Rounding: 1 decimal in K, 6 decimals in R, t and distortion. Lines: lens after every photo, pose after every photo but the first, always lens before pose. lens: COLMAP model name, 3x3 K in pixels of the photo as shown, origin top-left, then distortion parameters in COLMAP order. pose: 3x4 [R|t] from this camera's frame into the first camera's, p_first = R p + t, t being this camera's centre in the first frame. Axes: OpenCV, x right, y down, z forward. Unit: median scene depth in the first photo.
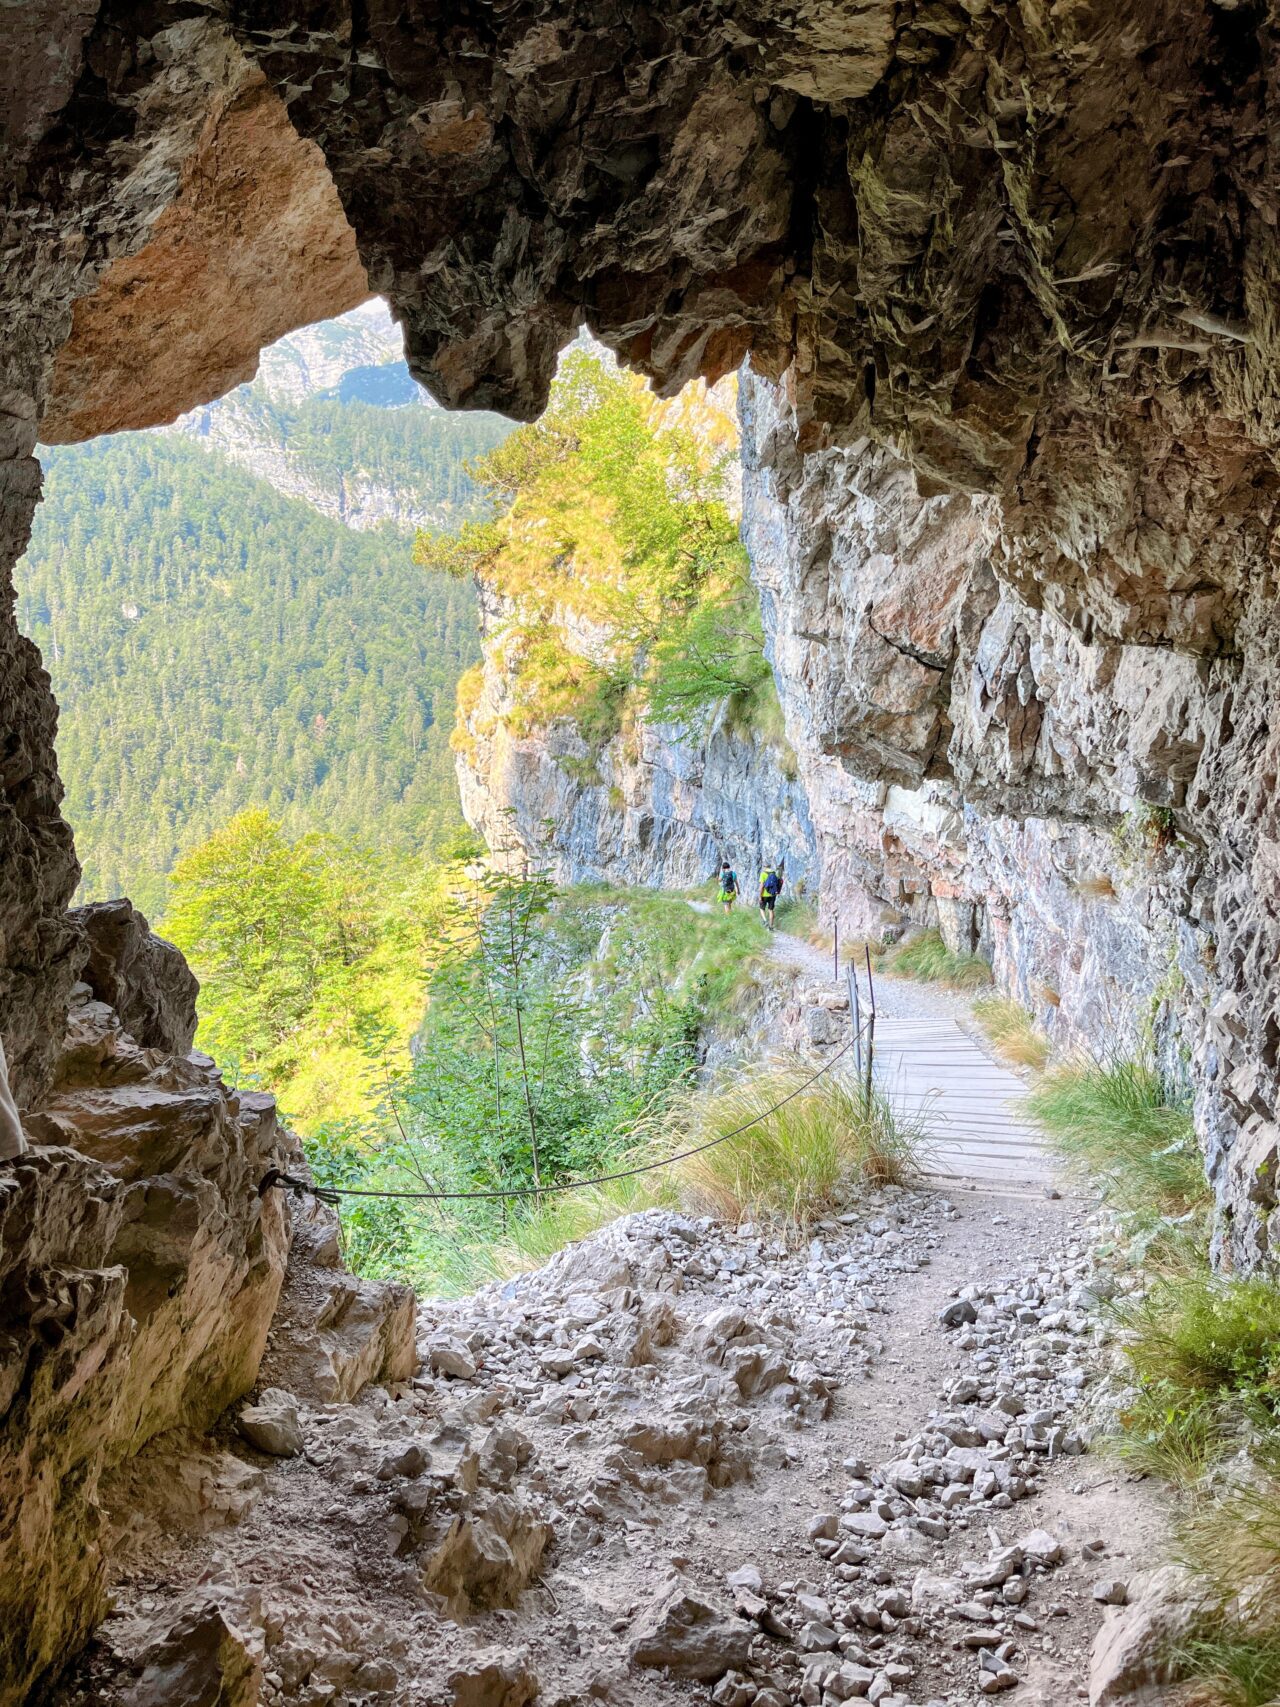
lens RADIAL K [[1255.6, 0, 640.0], [0, 1255.6, 853.5], [0, 0, 1]] dist [0.092453, -0.140020]
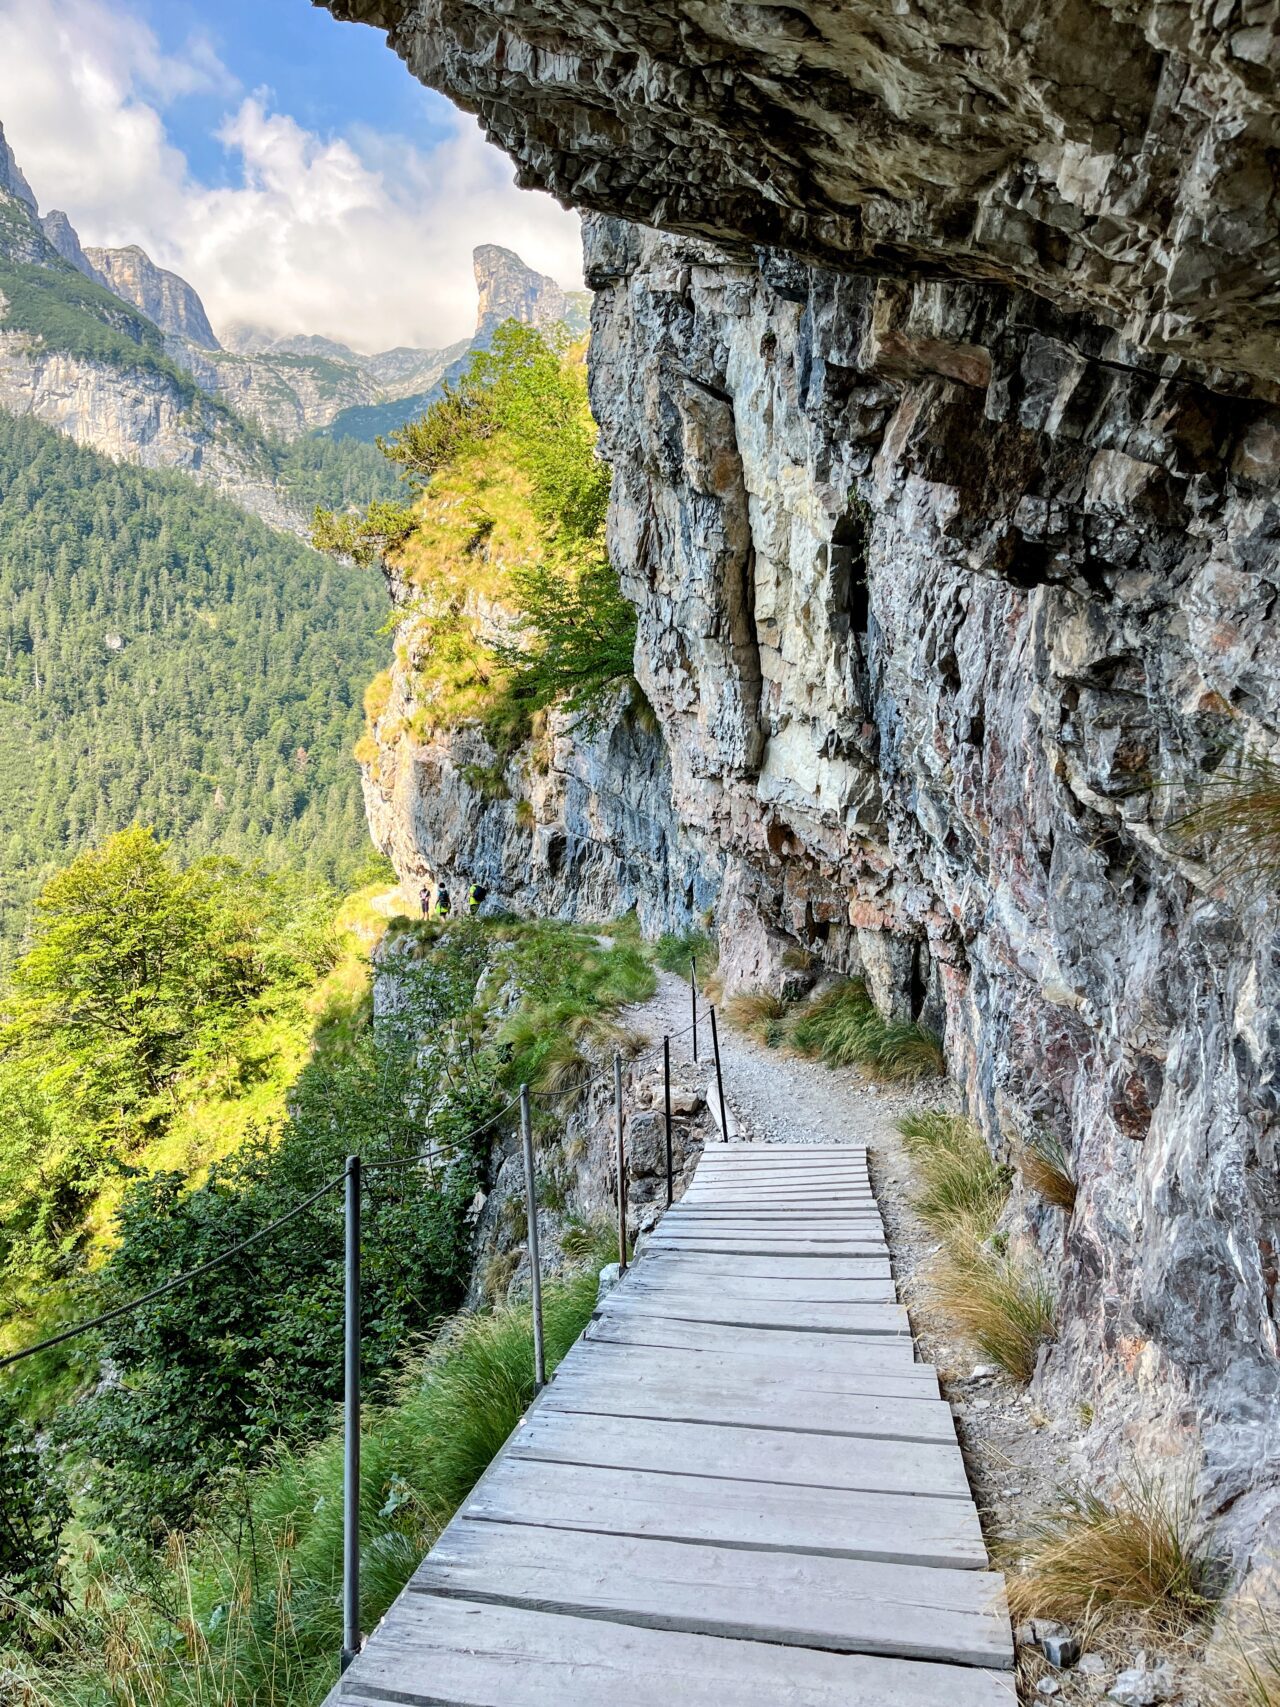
lens RADIAL K [[1255.6, 0, 640.0], [0, 1255.6, 853.5], [0, 0, 1]] dist [0.092453, -0.140020]
pose [[0.999806, 0.015425, 0.012270, 0.045210], [-0.015037, 0.999403, -0.031109, 0.007075], [-0.012742, 0.030918, 0.999441, 0.143248]]
